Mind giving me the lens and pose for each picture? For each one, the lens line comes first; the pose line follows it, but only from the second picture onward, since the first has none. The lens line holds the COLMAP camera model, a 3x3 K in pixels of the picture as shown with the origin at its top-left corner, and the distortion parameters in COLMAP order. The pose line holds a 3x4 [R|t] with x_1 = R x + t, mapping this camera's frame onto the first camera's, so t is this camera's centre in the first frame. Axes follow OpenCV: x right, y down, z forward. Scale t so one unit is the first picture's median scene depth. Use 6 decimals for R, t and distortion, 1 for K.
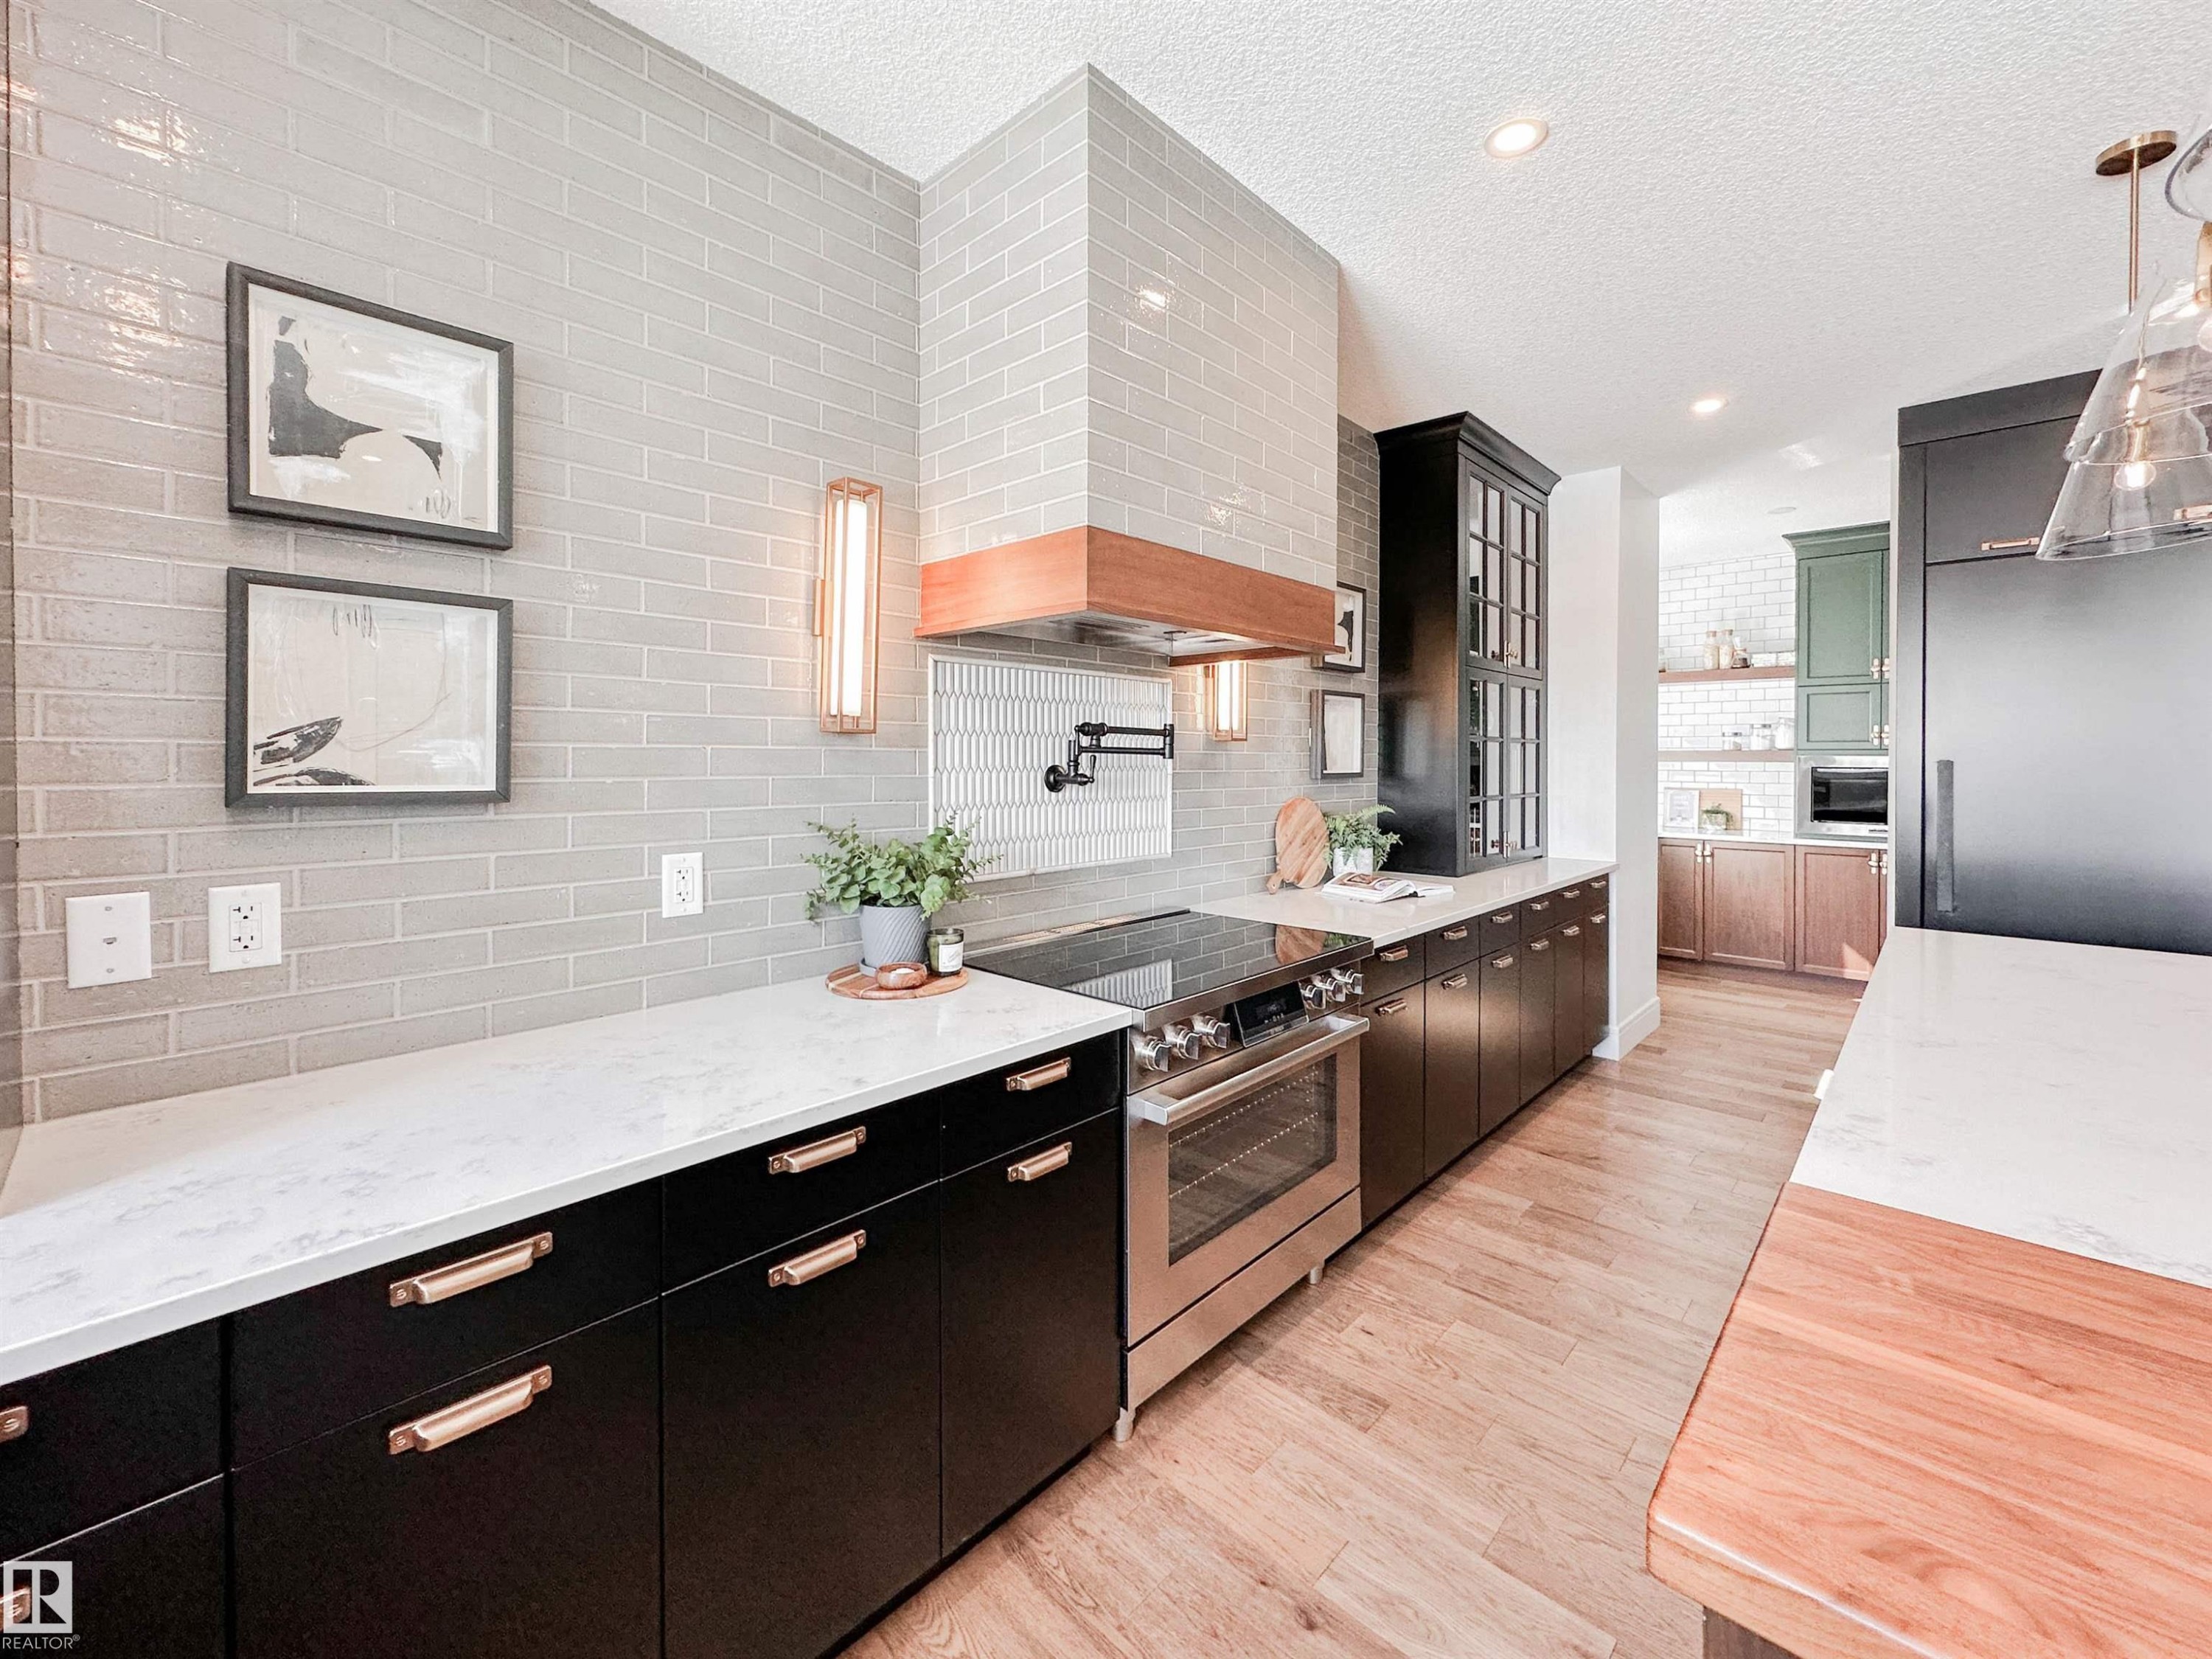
lens RADIAL K [[895.8, 0, 1098.3], [0, 895.8, 764.4], [0, 0, 1]] dist [0.001452, -0.000318]
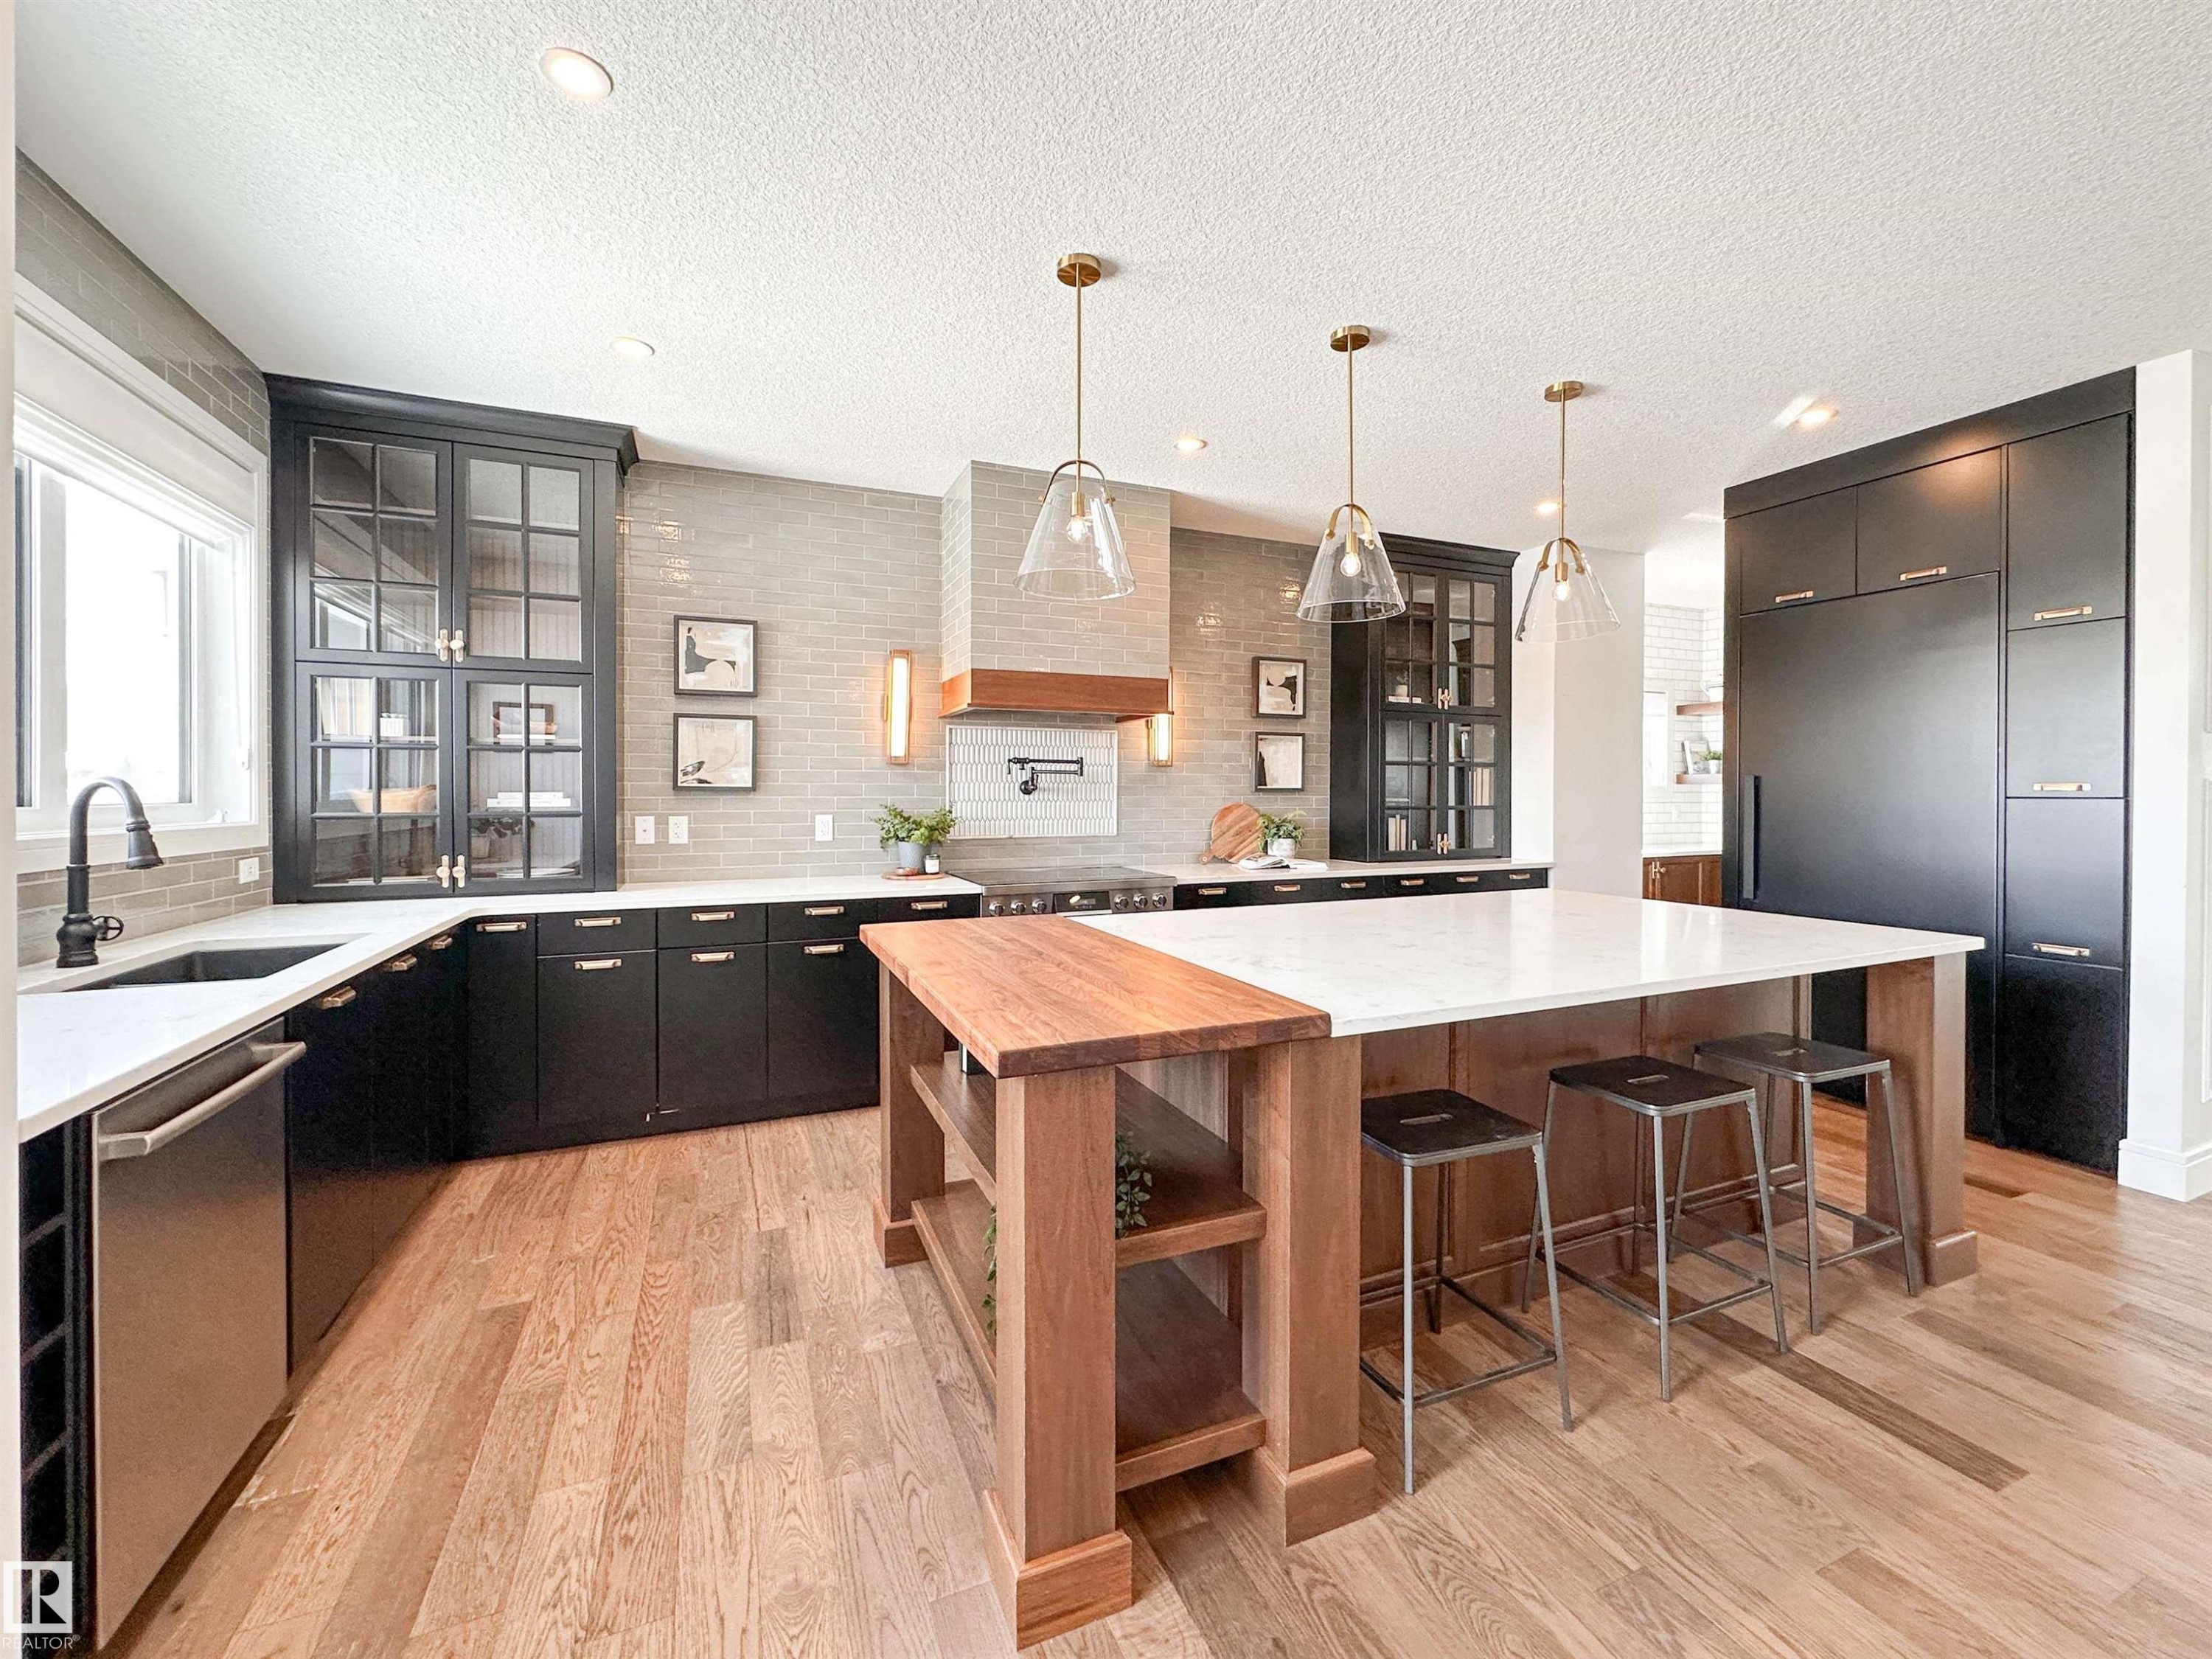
lens RADIAL K [[892.8, 0, 1106.0], [0, 892.8, 792.5], [0, 0, 1]] dist [0.000339, 0.000110]
pose [[0.916908, -0.001121, -0.399097, 0.631620], [-0.001581, 0.999978, -0.006443, 0.028340], [0.399095, 0.006538, 0.916886, -0.476292]]
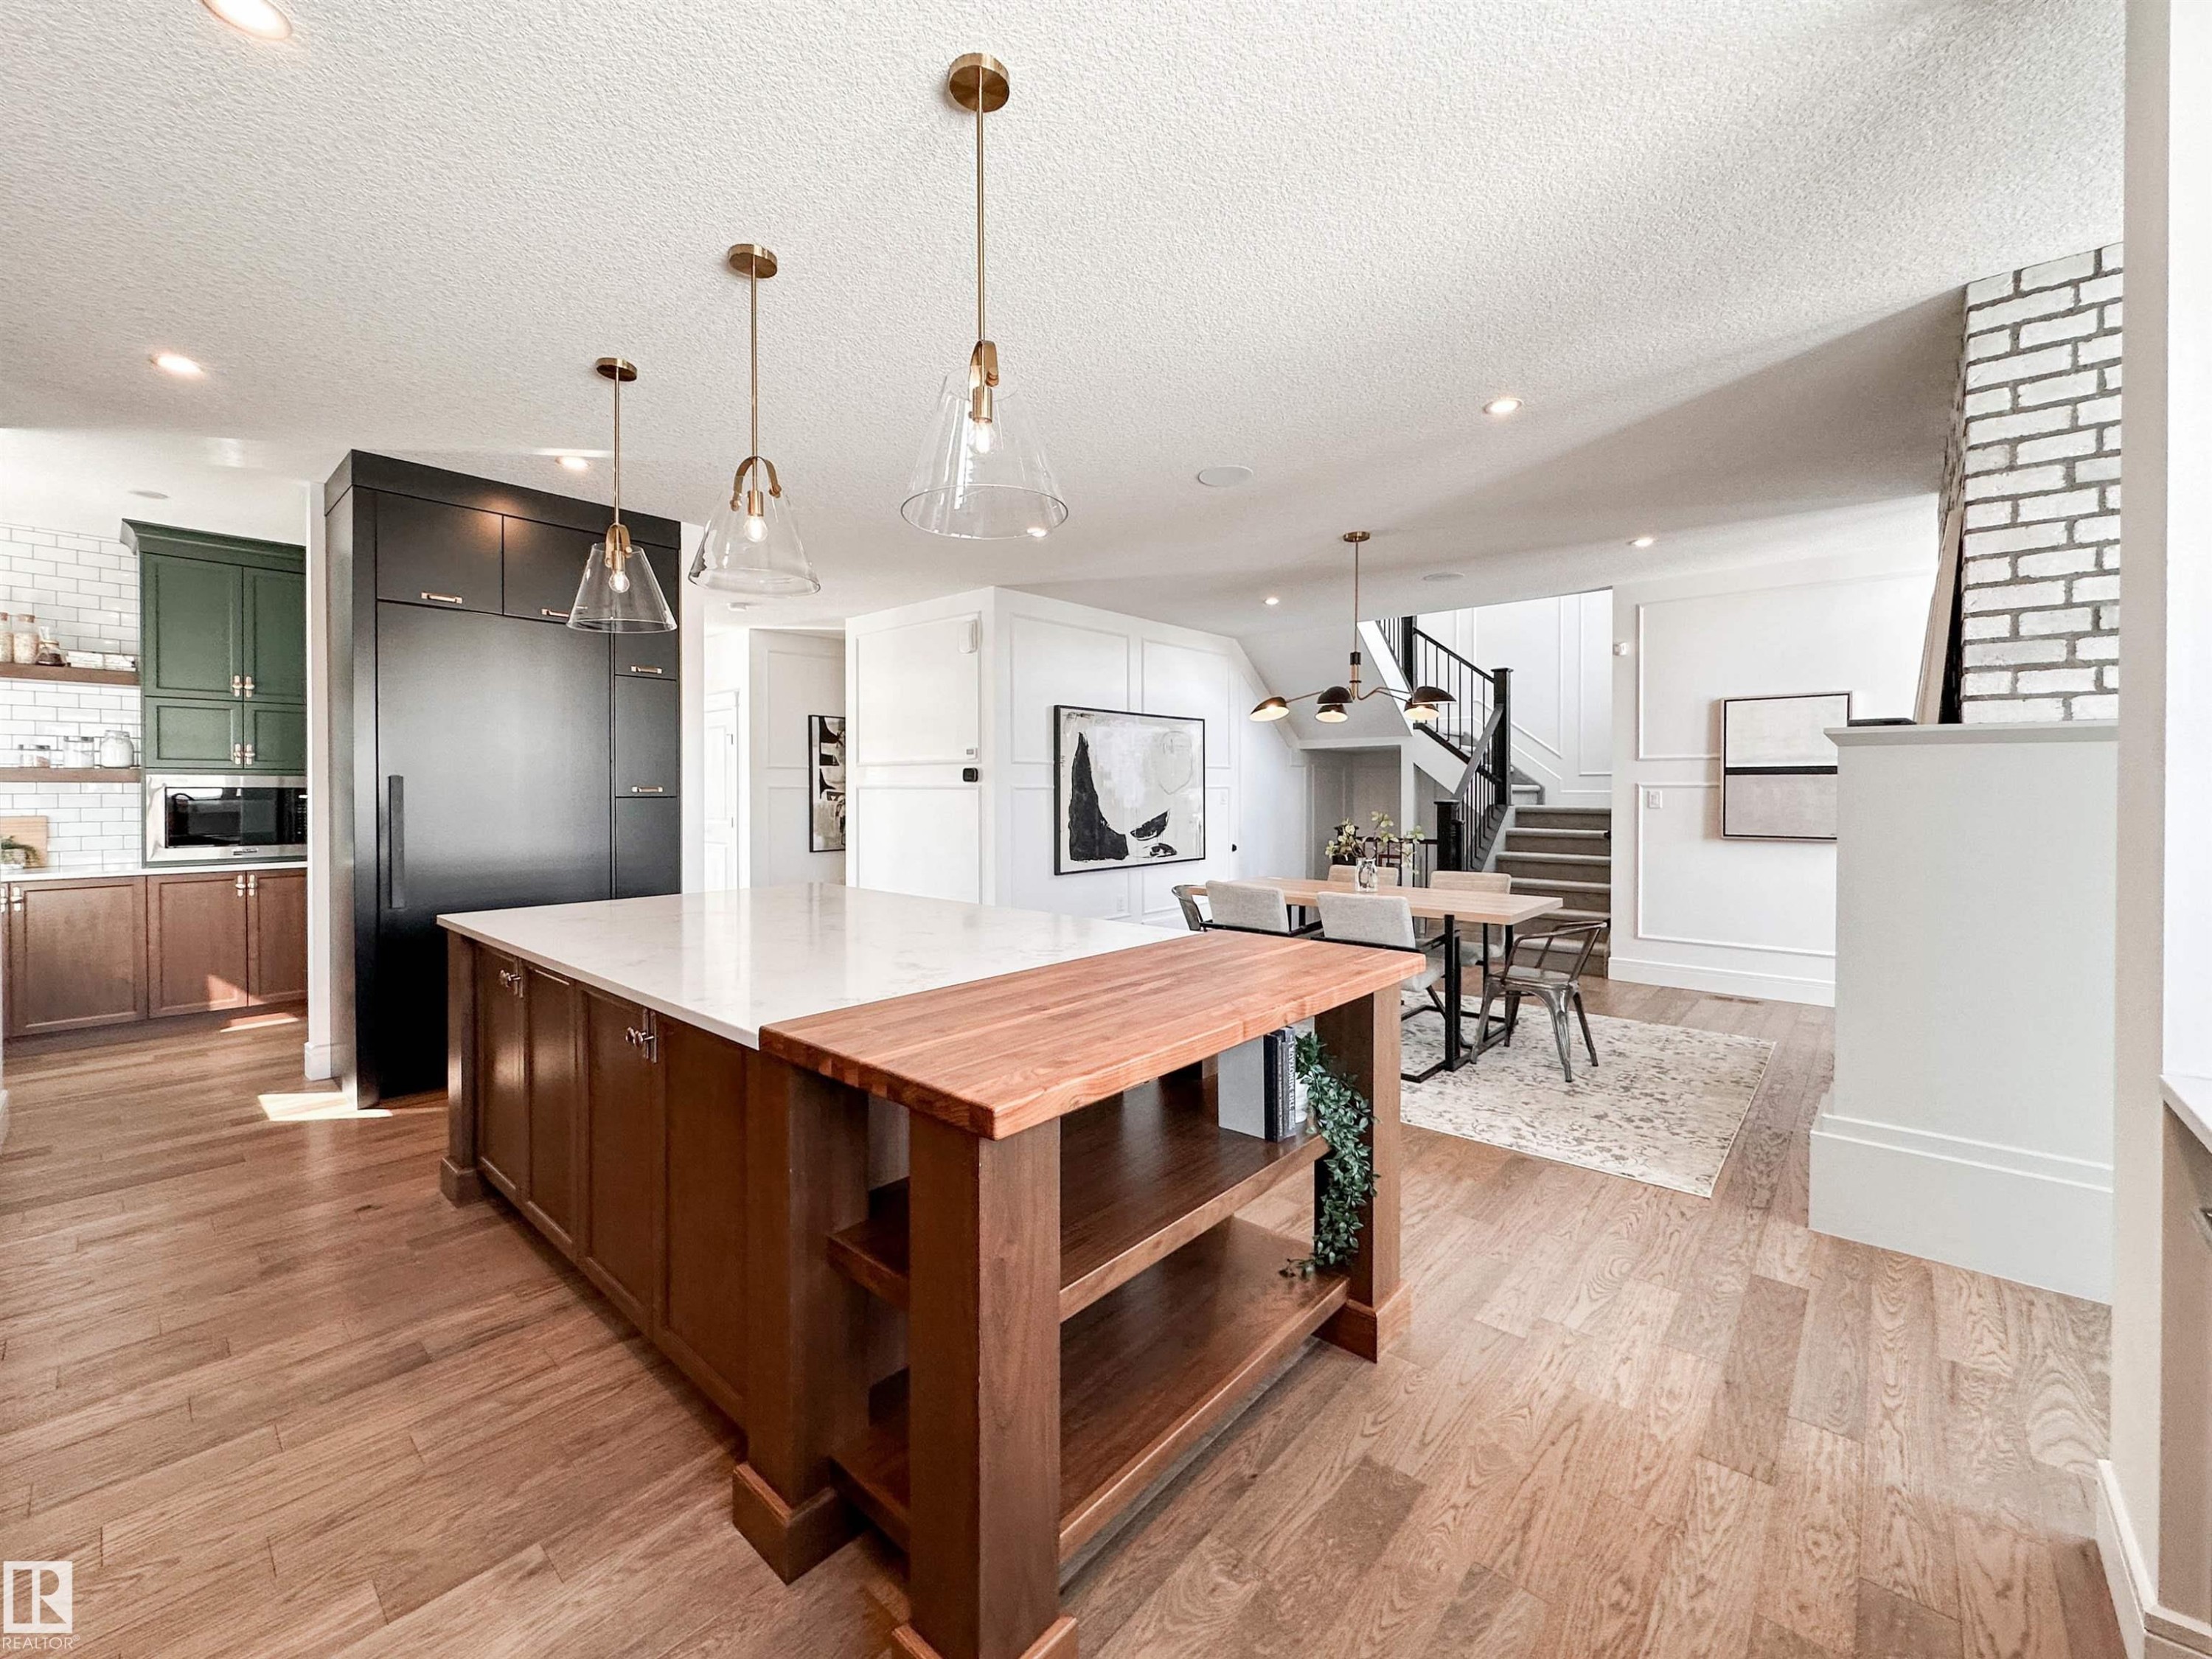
lens RADIAL K [[904.7, 0, 1112.4], [0, 904.7, 794.0], [0, 0, 1]] dist [0.001658, 0.000441]
pose [[-0.036013, -0.008016, 0.999319, -0.236901], [0.009214, 0.999923, 0.008353, 0.017445], [-0.999309, 0.009509, -0.035937, 0.132133]]
